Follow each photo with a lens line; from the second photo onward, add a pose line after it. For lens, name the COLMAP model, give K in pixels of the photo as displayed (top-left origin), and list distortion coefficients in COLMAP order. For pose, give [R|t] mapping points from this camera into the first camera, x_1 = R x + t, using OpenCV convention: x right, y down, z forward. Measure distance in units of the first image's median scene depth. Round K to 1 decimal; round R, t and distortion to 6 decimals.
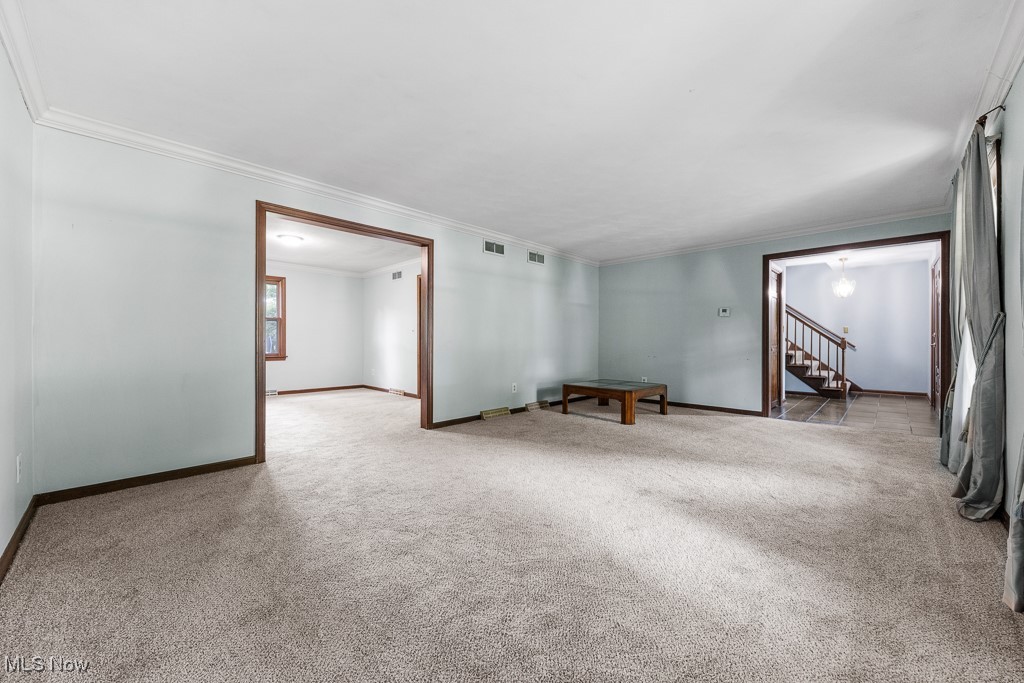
lens RADIAL K [[384.7, 0, 512.0], [0, 384.7, 341.5], [0, 0, 1]] dist [-0.000462, -0.000019]
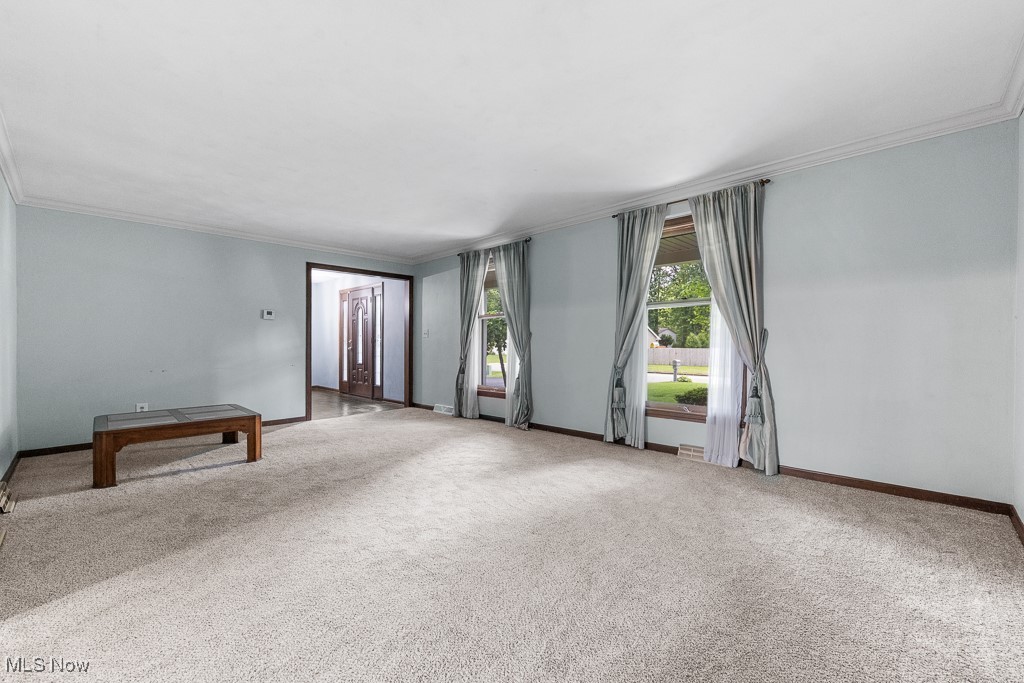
lens RADIAL K [[416.0, 0, 512.0], [0, 416.0, 341.5], [0, 0, 1]] dist [-0.000055, -0.000045]
pose [[-0.005765, 0.004716, 0.999972, -0.642243], [0.008014, 0.999957, -0.004670, -0.006280], [-0.999951, 0.007987, -0.005803, 0.649104]]
